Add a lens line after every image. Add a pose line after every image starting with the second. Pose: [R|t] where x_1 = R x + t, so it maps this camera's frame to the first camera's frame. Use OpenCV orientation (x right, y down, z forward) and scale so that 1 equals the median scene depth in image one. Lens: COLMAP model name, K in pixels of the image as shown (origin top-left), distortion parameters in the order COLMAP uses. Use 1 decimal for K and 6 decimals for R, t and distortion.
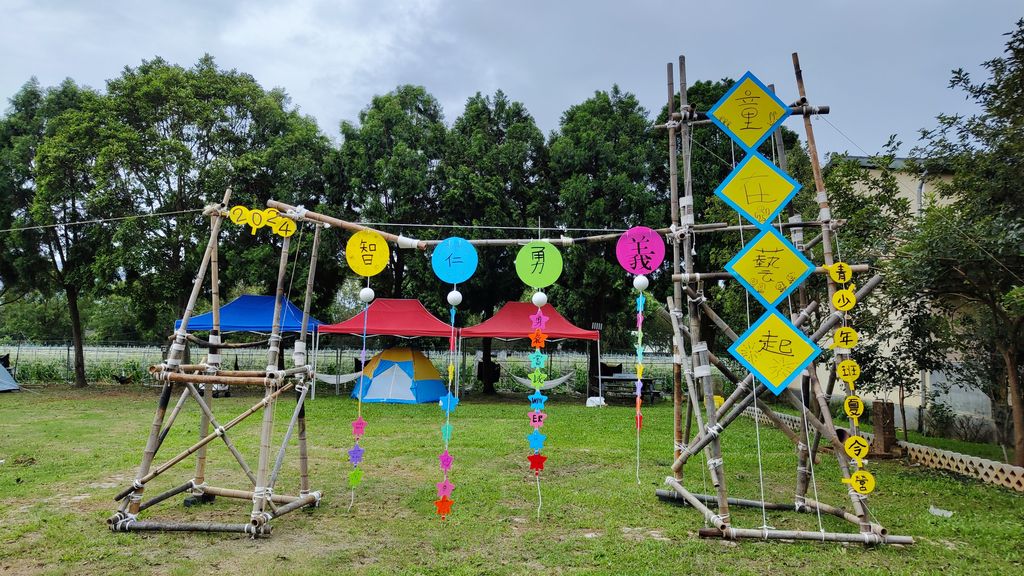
lens RADIAL K [[667.4, 0, 503.5], [0, 667.4, 285.3], [0, 0, 1]] dist [0.002289, -0.004278]
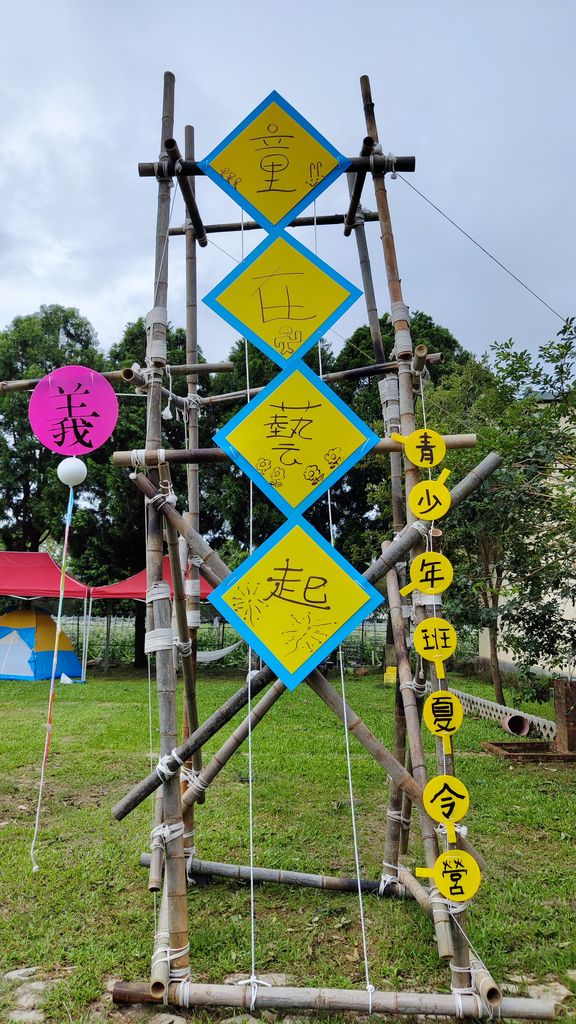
lens RADIAL K [[667.4, 0, 296.0], [0, 667.4, 513.1], [0, 0, 1]] dist [0.002289, -0.004278]
pose [[0.996129, 0.014284, 0.086738, 0.355115], [-0.009169, 0.998211, -0.059085, 0.061922], [-0.087427, 0.058061, 0.994477, 0.488660]]
